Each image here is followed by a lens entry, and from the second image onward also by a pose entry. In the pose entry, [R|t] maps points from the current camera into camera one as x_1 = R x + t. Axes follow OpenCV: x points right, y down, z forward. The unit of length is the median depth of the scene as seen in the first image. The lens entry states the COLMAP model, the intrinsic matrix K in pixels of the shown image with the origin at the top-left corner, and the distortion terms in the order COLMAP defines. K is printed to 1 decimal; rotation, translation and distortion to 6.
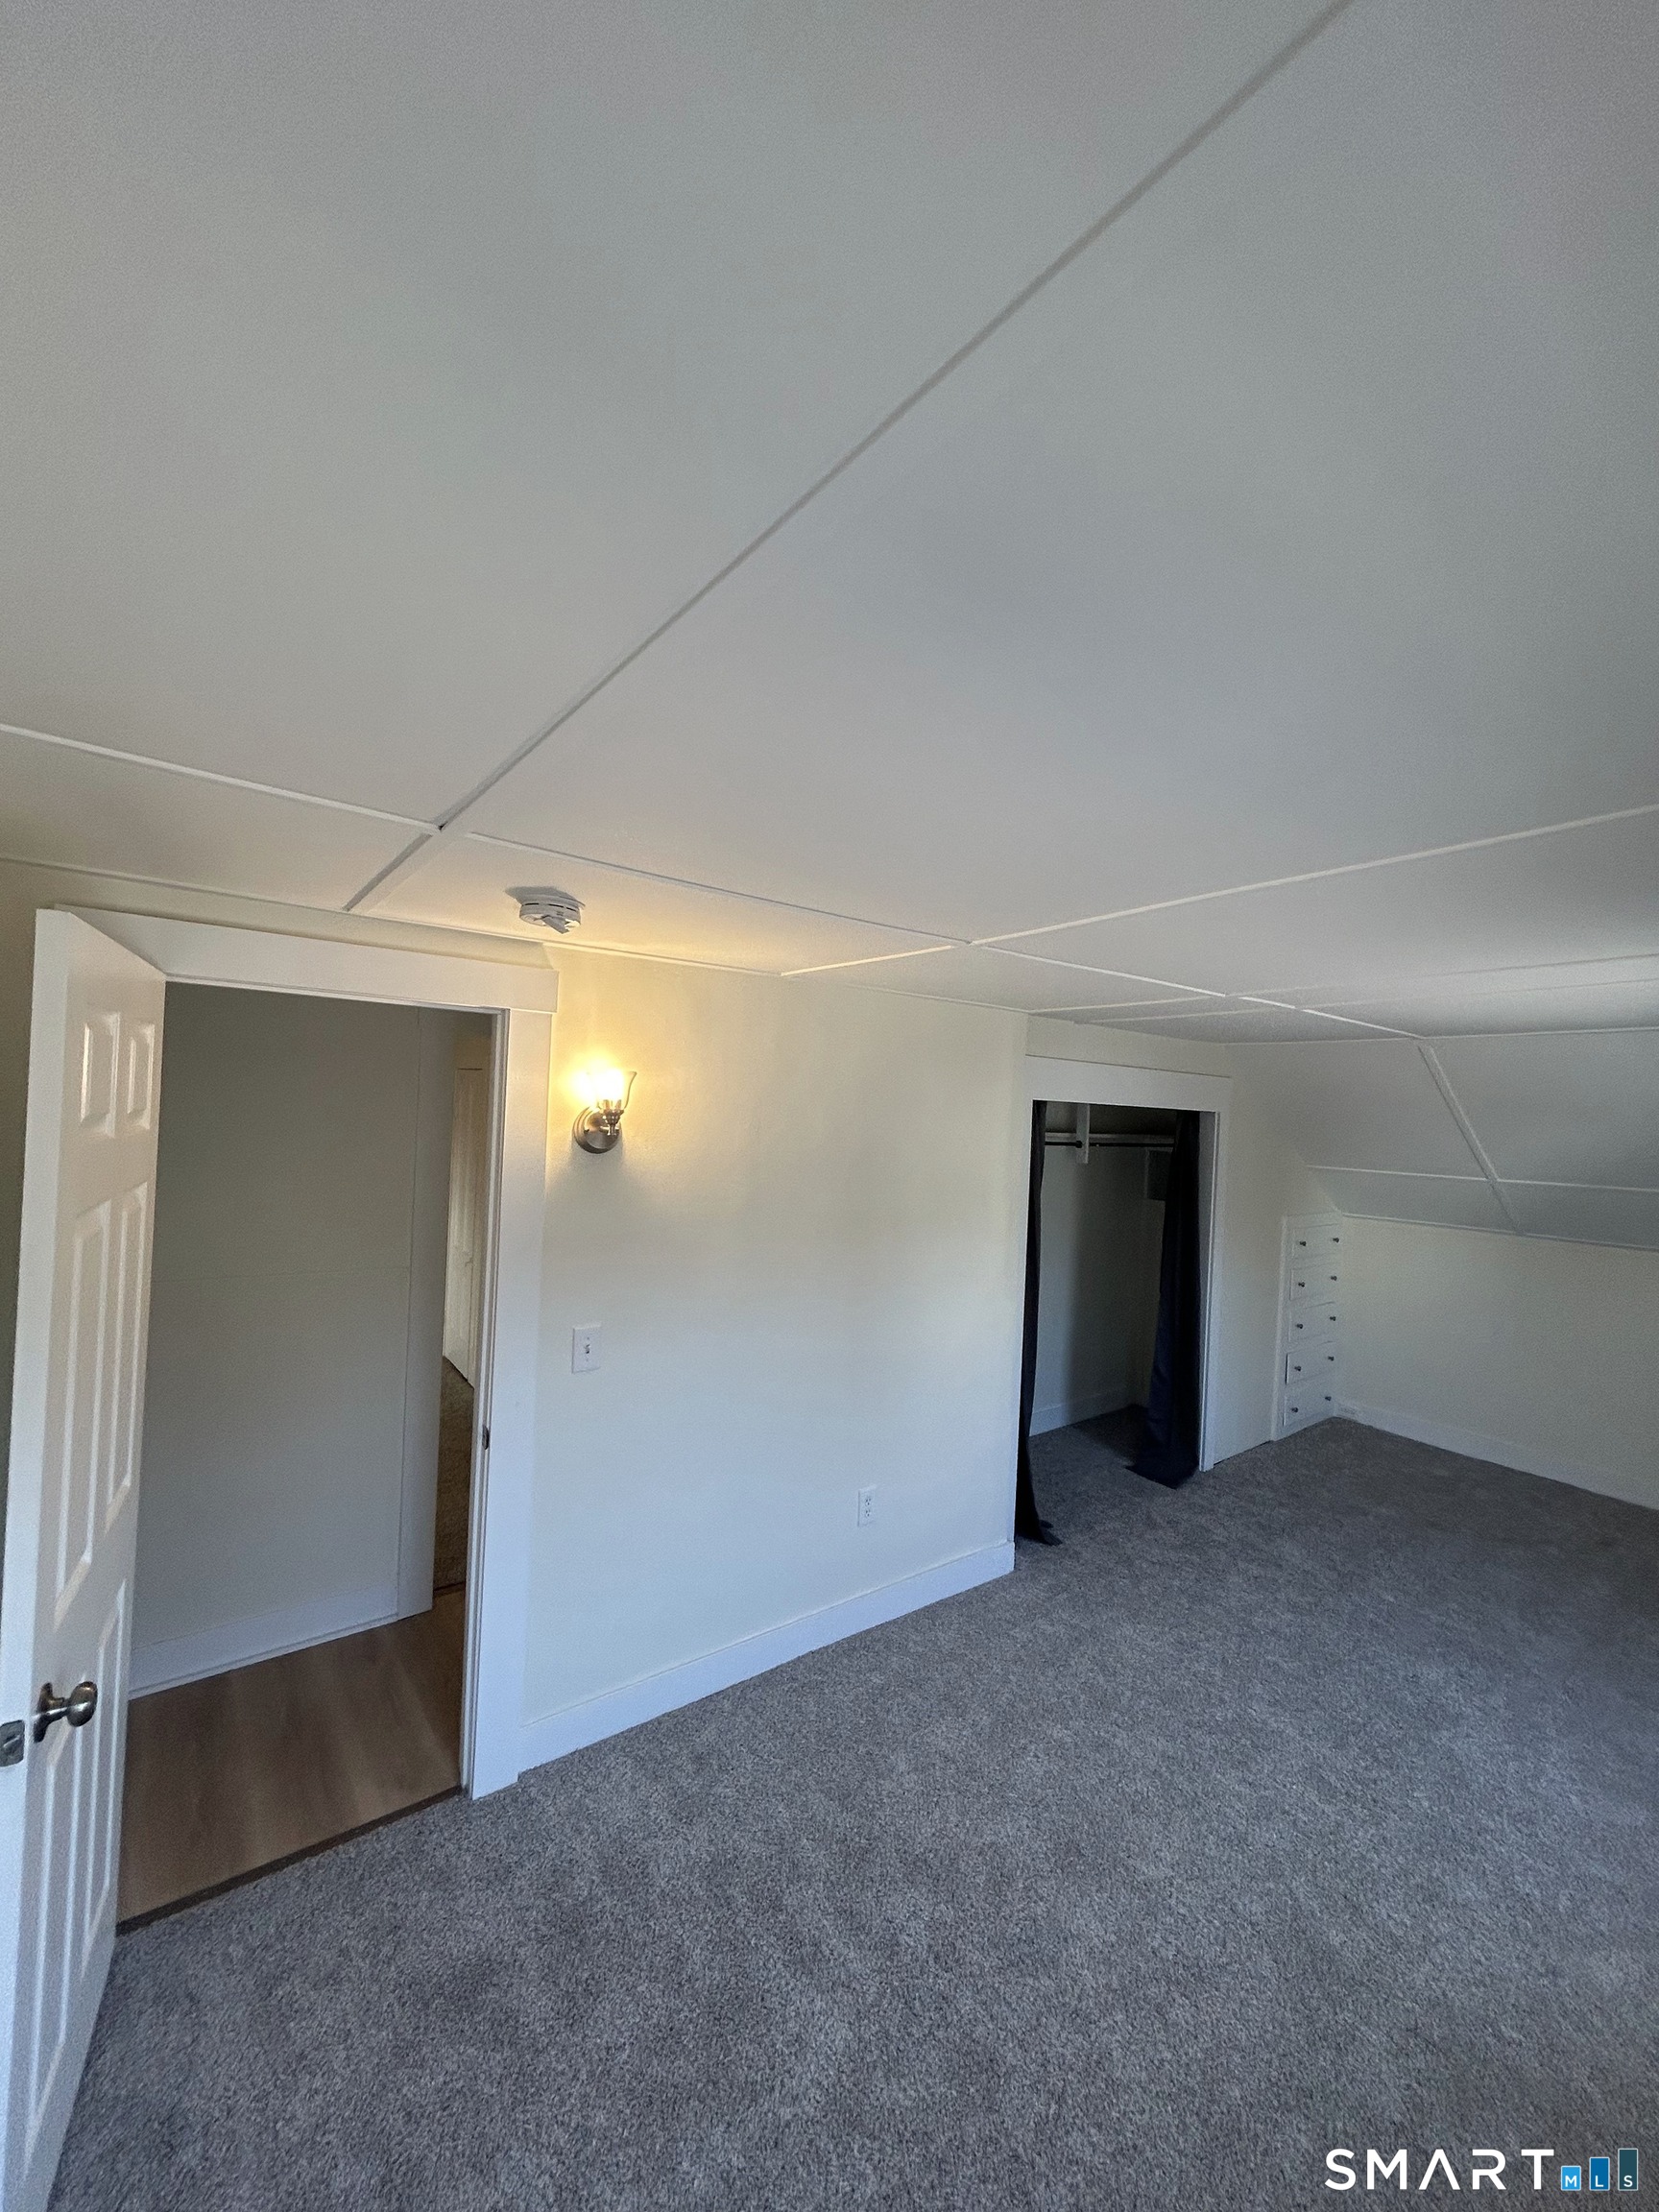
lens RADIAL K [[891.2, 0, 828.2], [0, 891.2, 1100.5], [0, 0, 1]] dist [-0.002093, 0.000296]
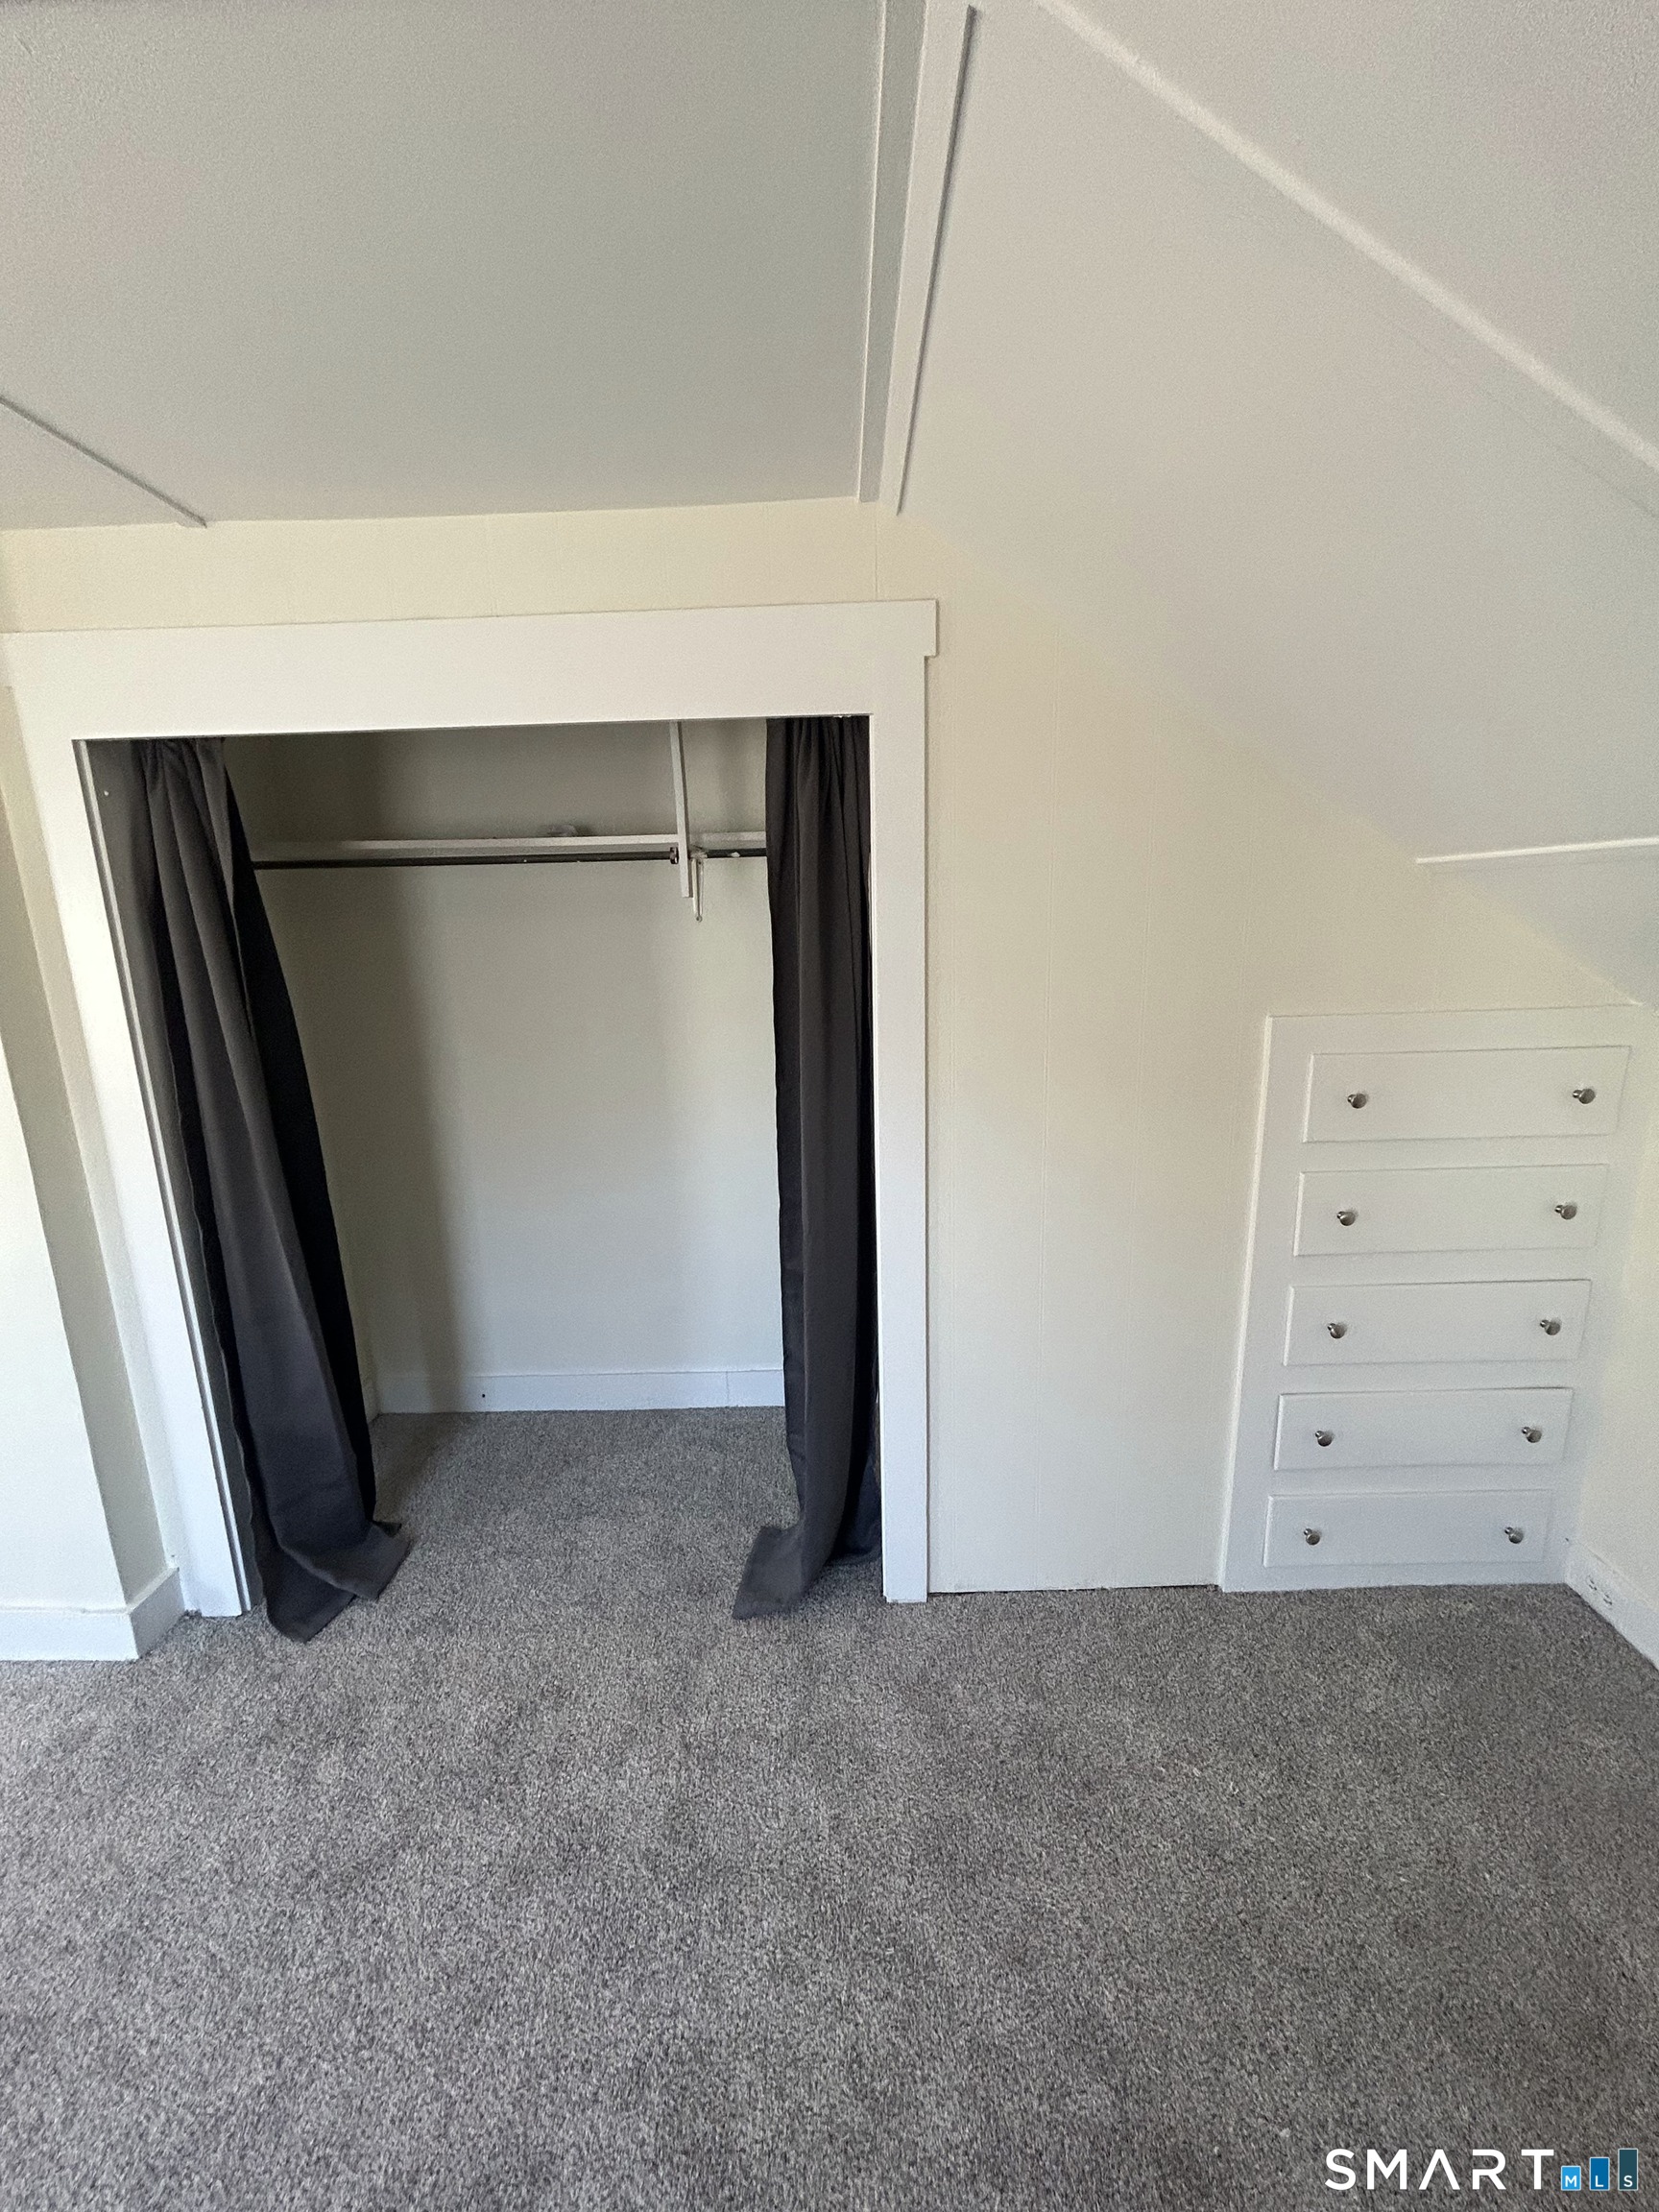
lens RADIAL K [[891.2, 0, 828.2], [0, 891.2, 1100.5], [0, 0, 1]] dist [-0.002093, 0.000296]
pose [[0.783827, 0.066068, -0.617454, 1.231527], [0.068688, 0.978998, 0.191949, 0.174663], [0.617168, -0.192867, 0.762827, 1.325510]]
